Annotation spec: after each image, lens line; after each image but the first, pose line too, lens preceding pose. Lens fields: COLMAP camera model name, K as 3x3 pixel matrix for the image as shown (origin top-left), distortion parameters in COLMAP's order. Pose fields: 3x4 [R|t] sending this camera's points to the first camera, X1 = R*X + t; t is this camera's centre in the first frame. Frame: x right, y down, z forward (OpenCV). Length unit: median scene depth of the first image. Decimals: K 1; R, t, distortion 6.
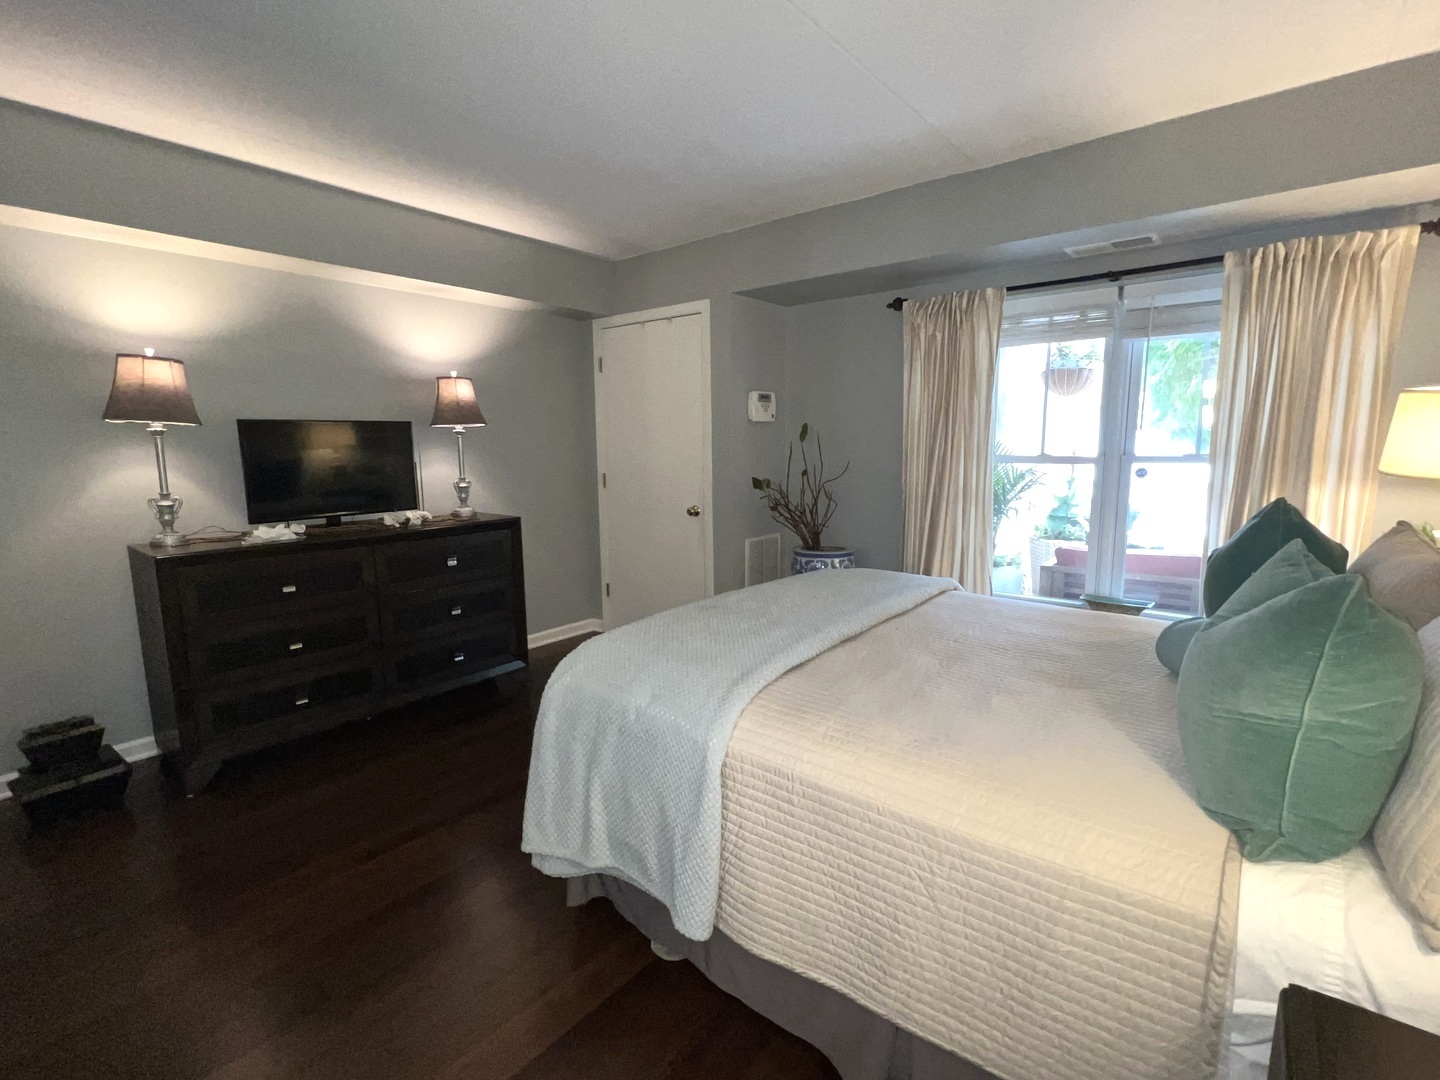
lens RADIAL K [[675.0, 0, 720.9], [0, 675.0, 535.2], [0, 0, 1]] dist [0.000277, 0.000056]
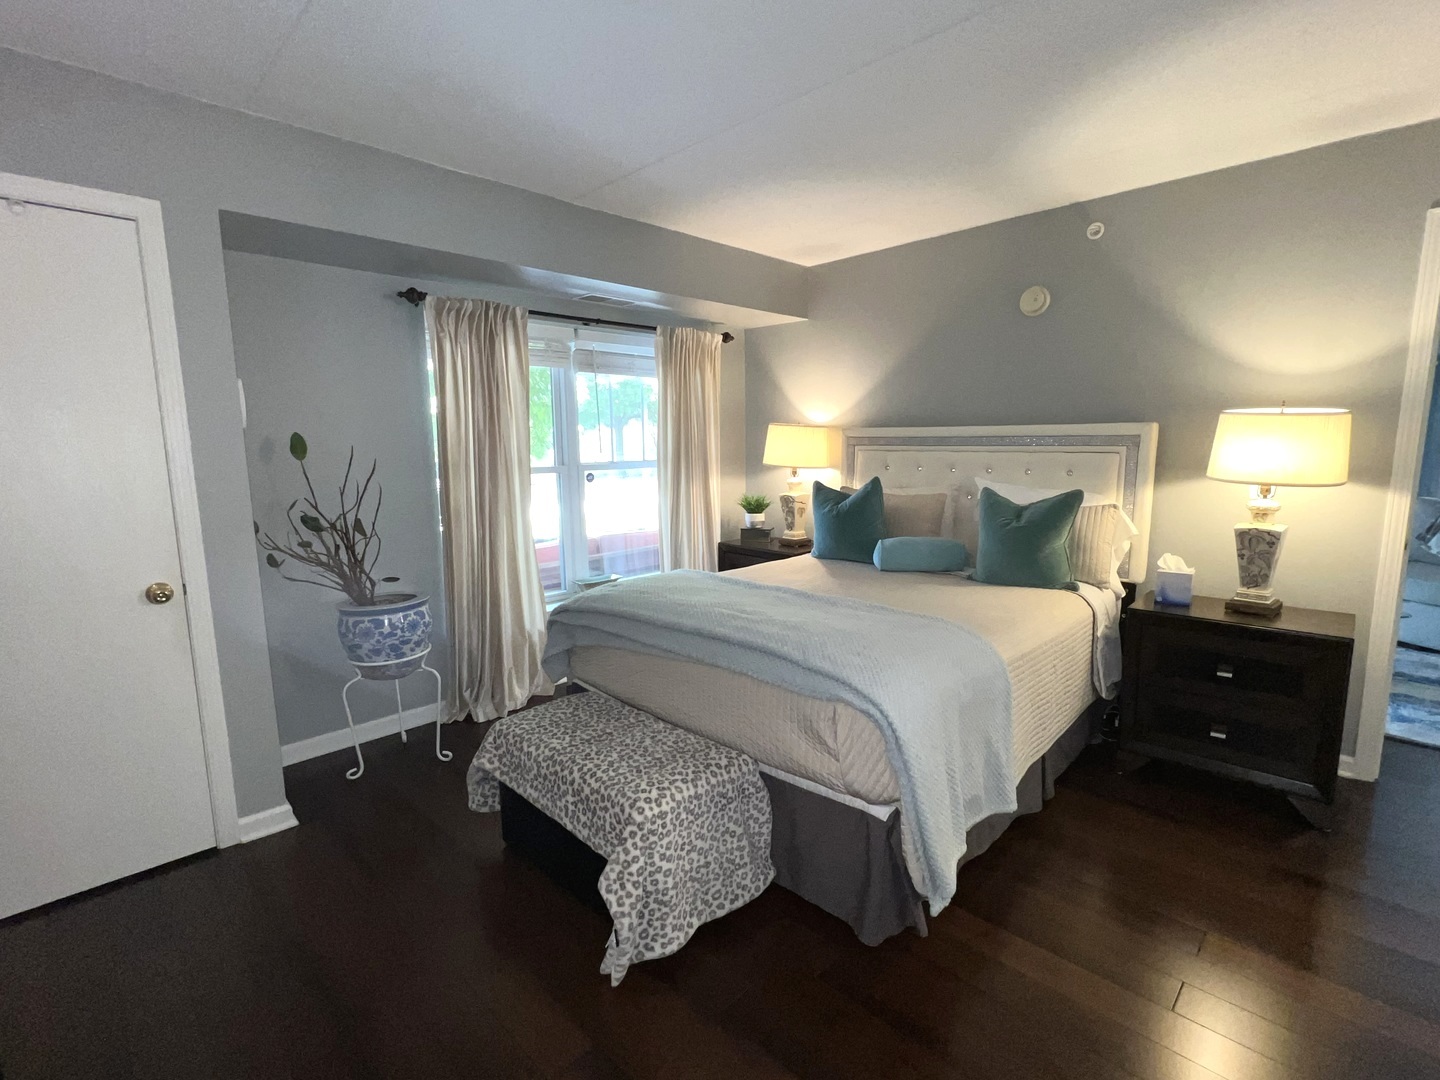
lens RADIAL K [[675.0, 0, 720.3], [0, 675.0, 543.5], [0, 0, 1]] dist [0.000277, 0.000056]
pose [[0.111678, -0.134643, 0.984581, -0.586737], [0.157597, 0.980640, 0.116228, -0.073167], [-0.981168, 0.142187, 0.130735, 0.556797]]
